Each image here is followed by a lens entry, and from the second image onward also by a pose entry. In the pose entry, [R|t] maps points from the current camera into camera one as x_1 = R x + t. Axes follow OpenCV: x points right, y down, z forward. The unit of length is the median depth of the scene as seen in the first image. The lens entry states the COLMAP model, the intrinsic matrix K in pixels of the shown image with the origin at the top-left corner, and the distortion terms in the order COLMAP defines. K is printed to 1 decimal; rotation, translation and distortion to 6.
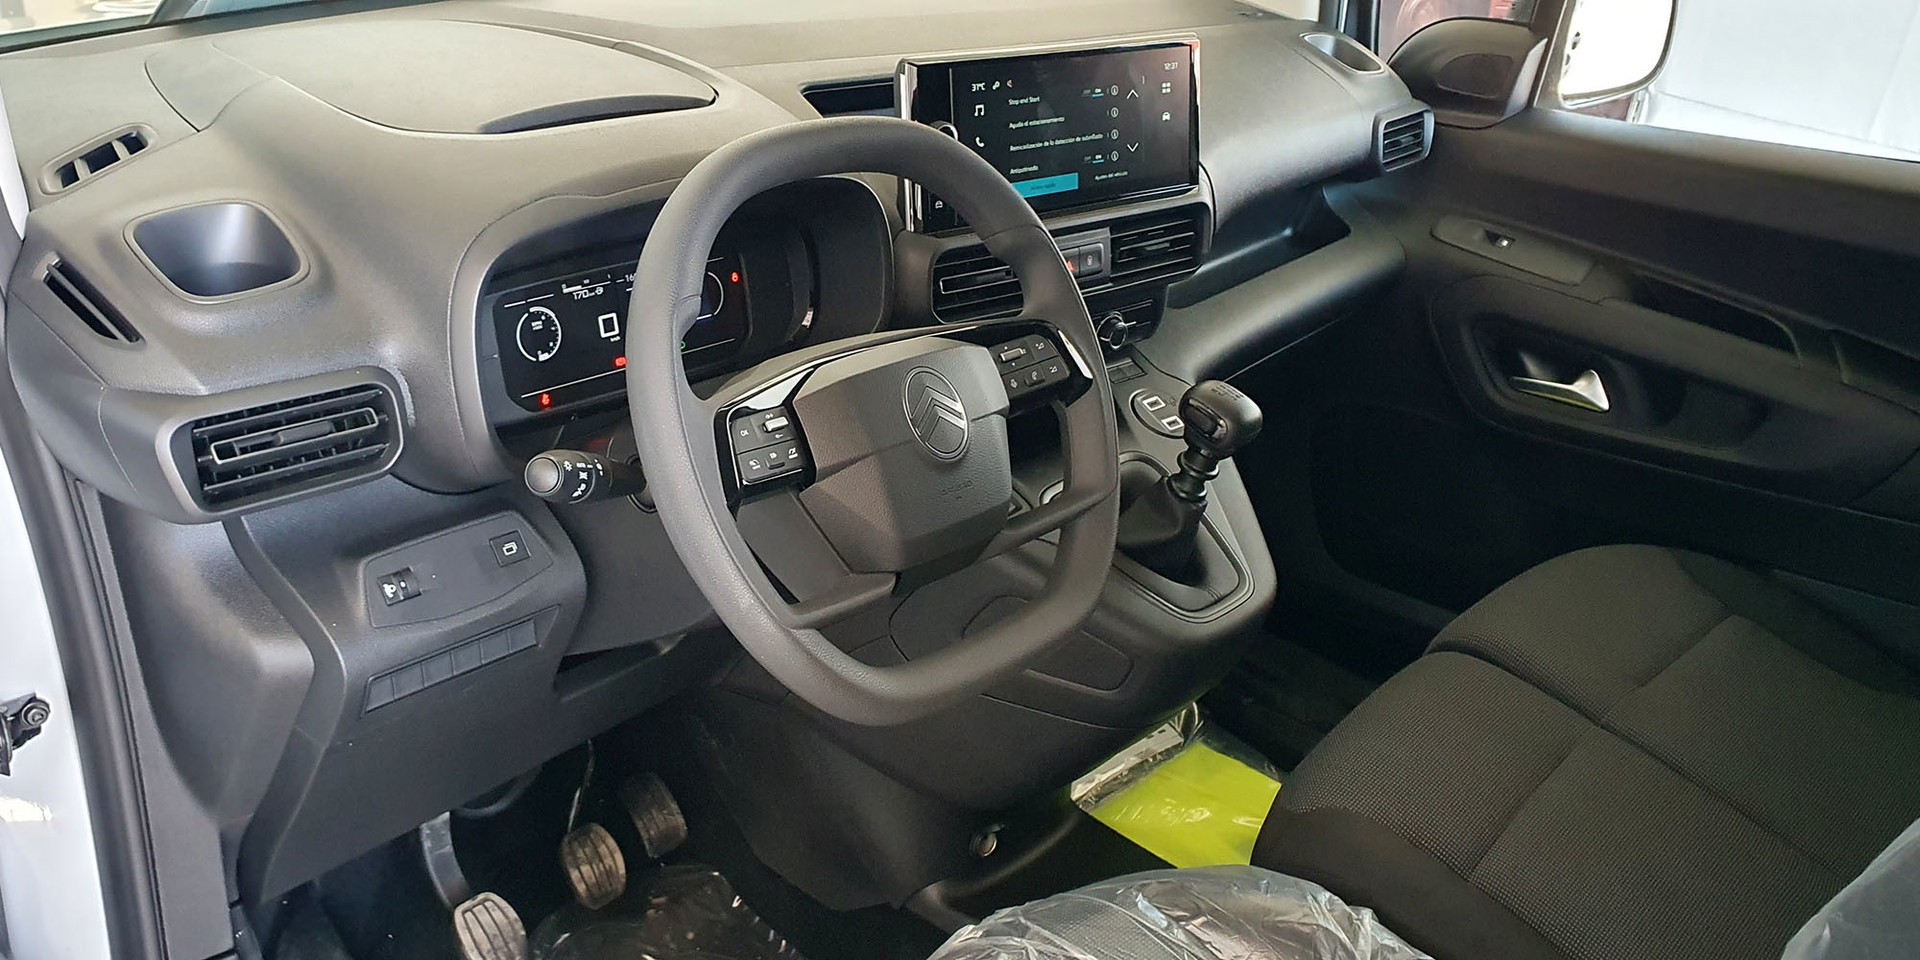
lens RADIAL K [[1603.9, 0, 949.6], [0, 1603.9, 447.2], [0, 0, 1]] dist [0.006297, 0.002677]
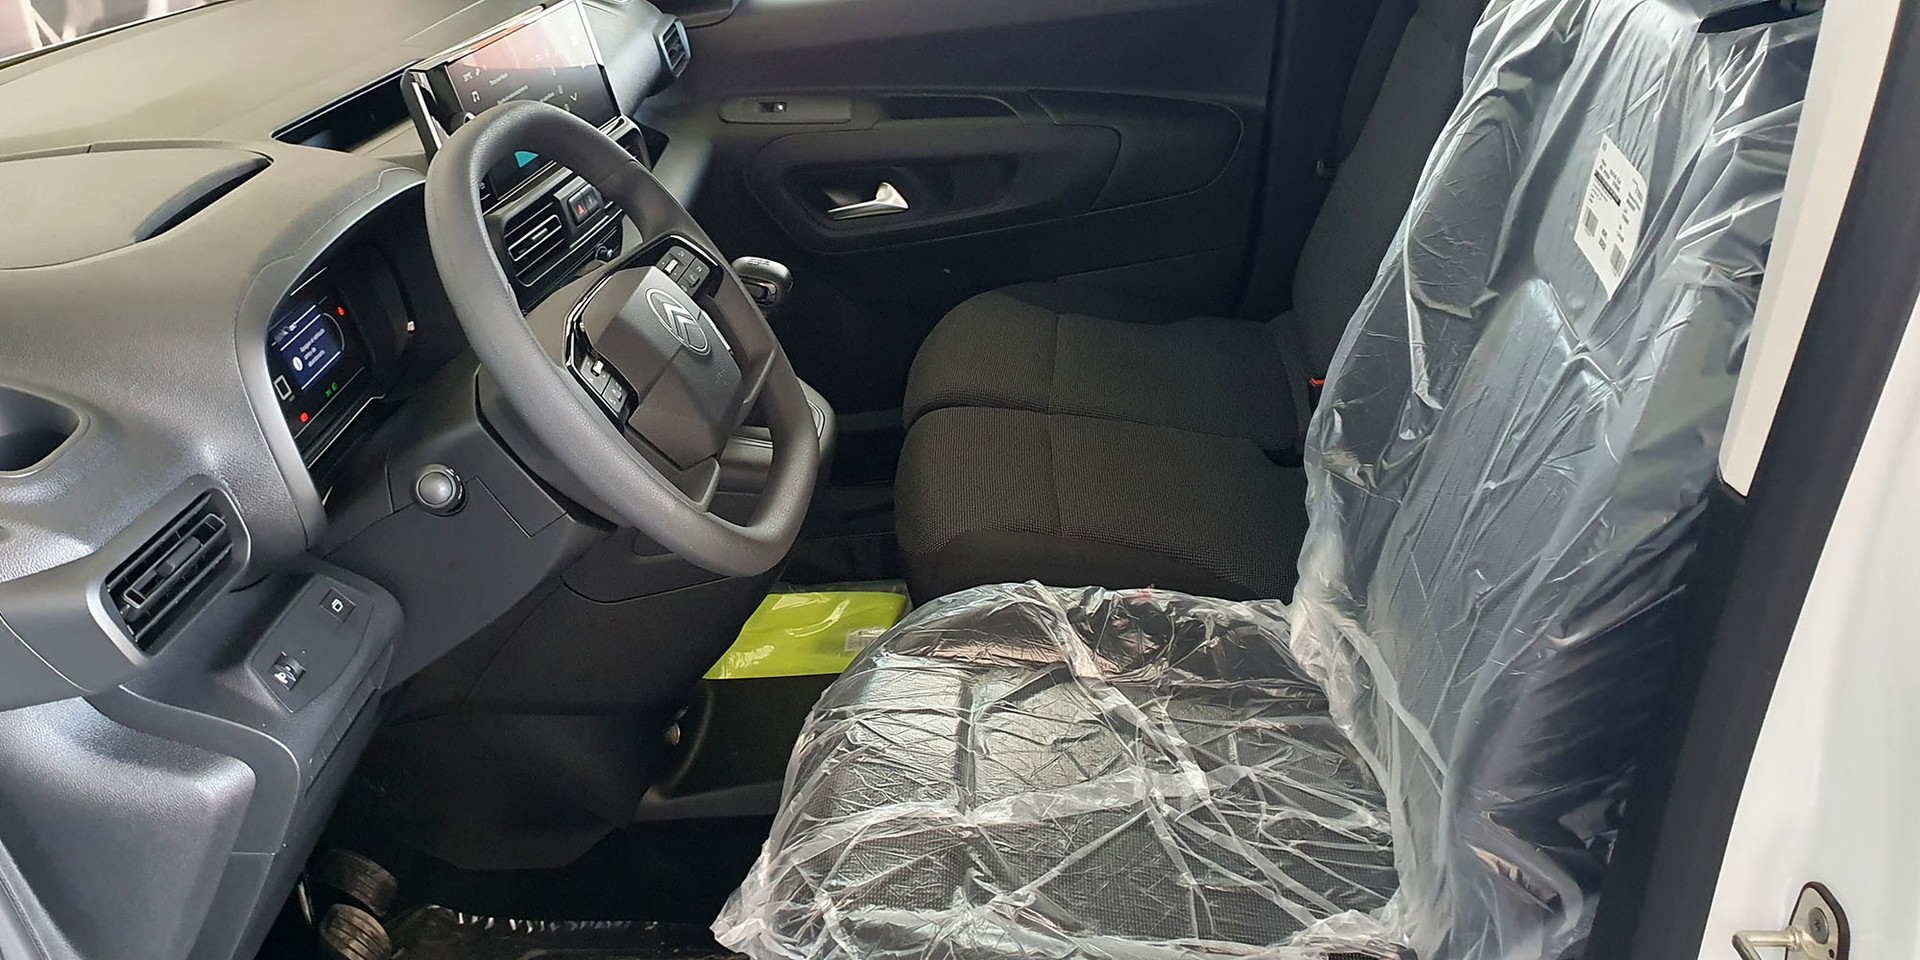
lens RADIAL K [[1603.9, 0, 949.6], [0, 1603.9, 447.2], [0, 0, 1]] dist [0.006297, 0.002677]
pose [[0.766449, -0.400831, 0.501886, -0.295093], [0.387273, 0.911765, 0.136760, -0.012772], [-0.512420, 0.089548, 0.854053, -0.069876]]
